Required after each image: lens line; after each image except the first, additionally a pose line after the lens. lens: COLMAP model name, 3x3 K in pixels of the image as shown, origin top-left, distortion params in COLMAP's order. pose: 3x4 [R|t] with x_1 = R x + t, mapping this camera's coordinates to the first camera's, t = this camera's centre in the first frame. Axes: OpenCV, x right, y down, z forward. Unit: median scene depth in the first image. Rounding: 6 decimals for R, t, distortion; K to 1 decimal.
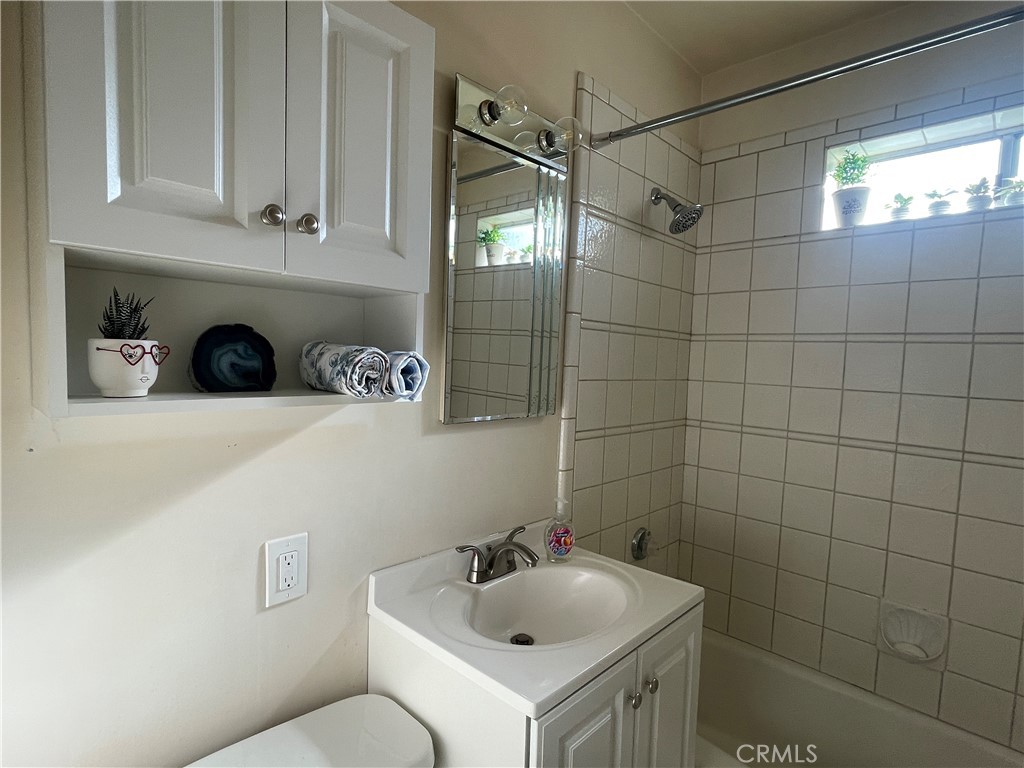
lens RADIAL K [[528.8, 0, 512.0], [0, 528.8, 384.0], [0, 0, 1]] dist [0.001598, -0.000079]
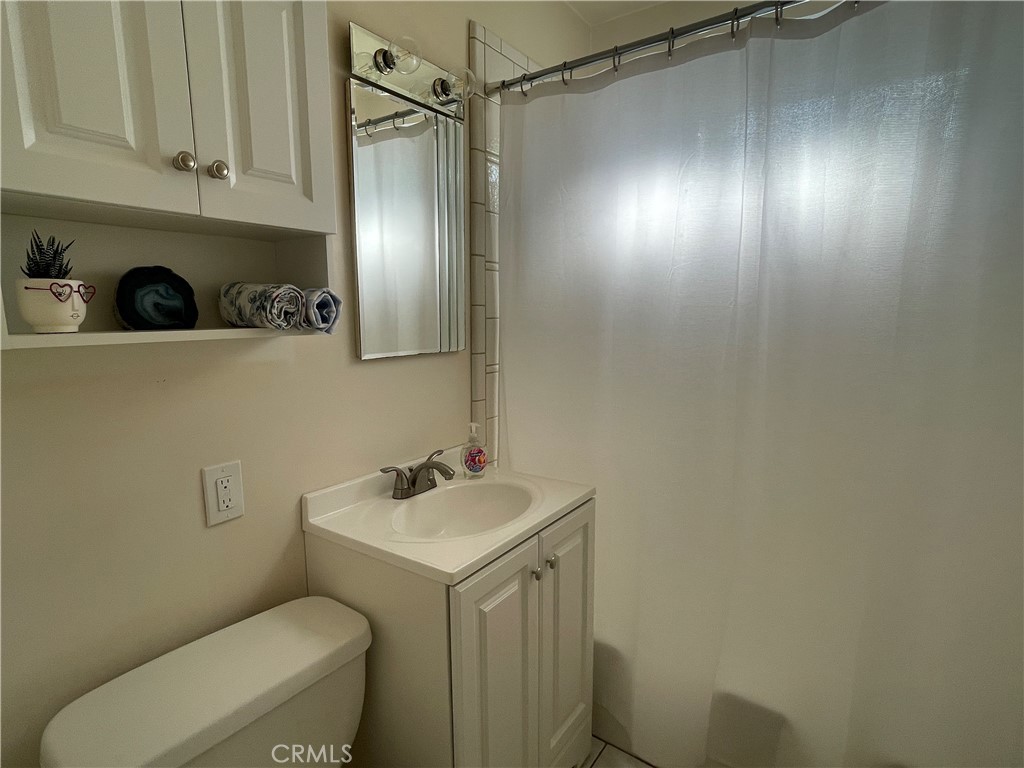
lens RADIAL K [[532.3, 0, 512.0], [0, 532.3, 384.0], [0, 0, 1]] dist [-0.038483, 0.029468]
pose [[0.987541, -0.062050, 0.144609, 0.023931], [0.049375, 0.994748, 0.089653, 0.060039], [-0.149413, -0.081396, 0.985419, -0.167304]]
